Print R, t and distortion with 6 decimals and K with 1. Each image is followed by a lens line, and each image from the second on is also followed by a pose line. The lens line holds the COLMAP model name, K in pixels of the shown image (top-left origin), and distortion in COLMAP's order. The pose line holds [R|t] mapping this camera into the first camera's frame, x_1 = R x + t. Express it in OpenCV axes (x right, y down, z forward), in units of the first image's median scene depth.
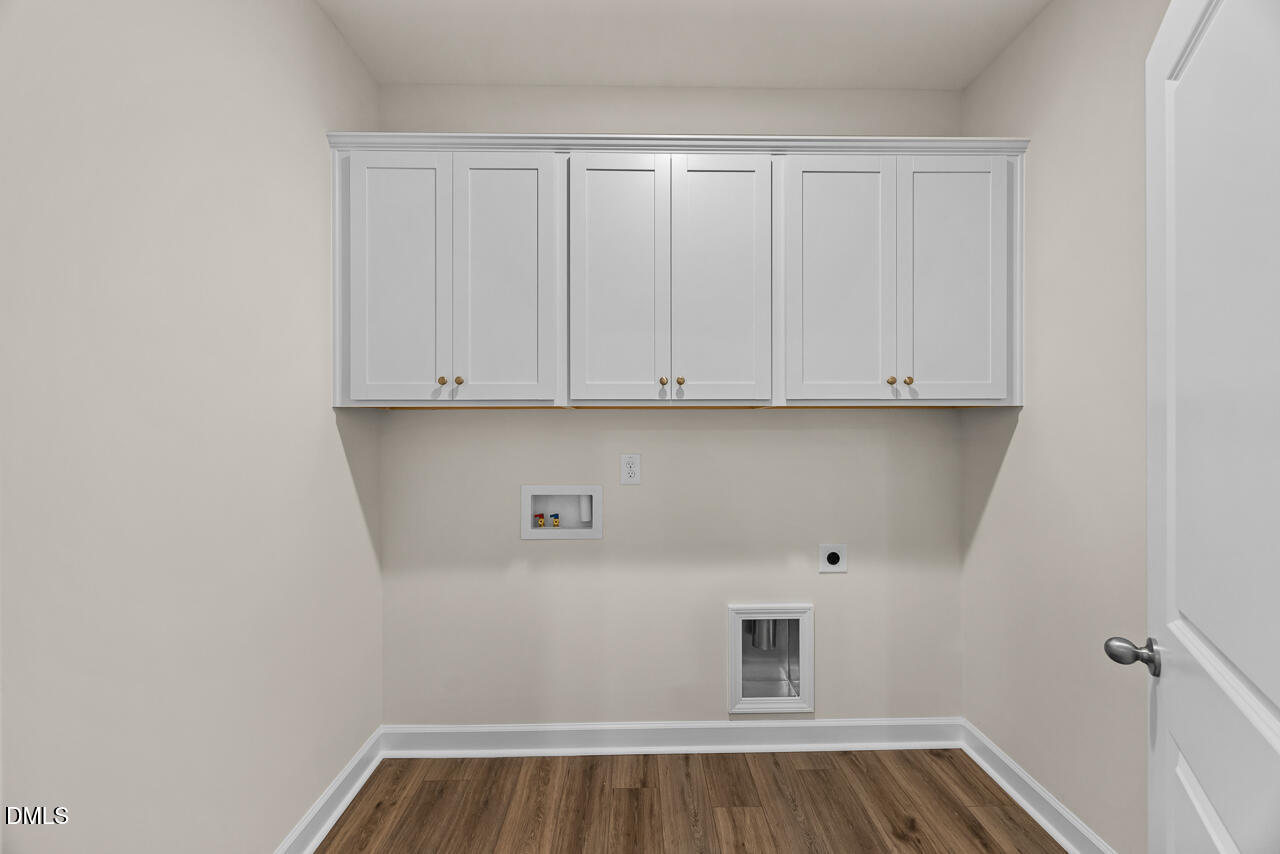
lens RADIAL K [[504.3, 0, 647.9], [0, 504.3, 433.2], [0, 0, 1]] dist [-0.019344, -0.000048]
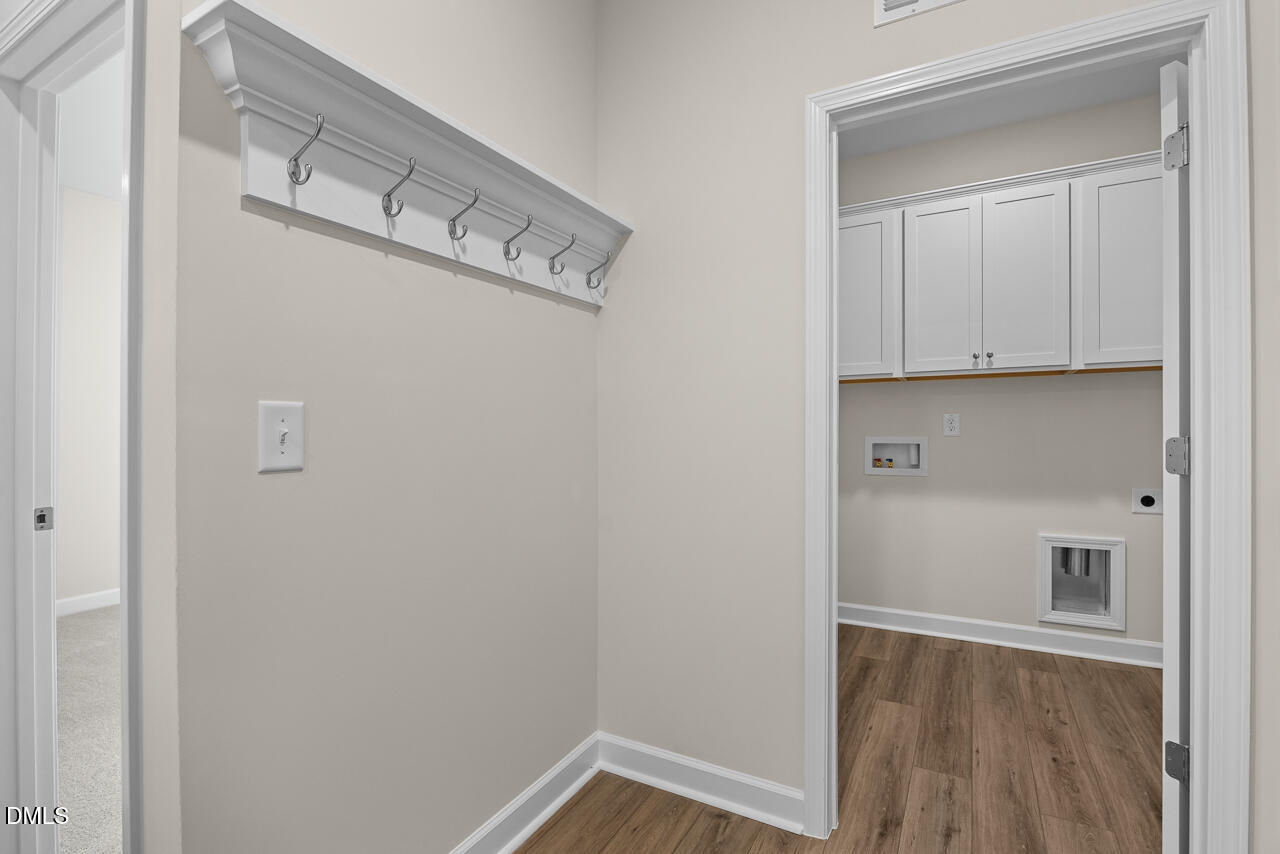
lens RADIAL K [[600.1, 0, 636.4], [0, 600.1, 439.6], [0, 0, 1]] dist [-0.011193, -0.000217]
pose [[0.858115, 0.004417, -0.513438, 0.065887], [-0.000362, 0.999968, 0.007999, 0.103291], [0.513457, -0.006678, 0.858089, -0.809617]]
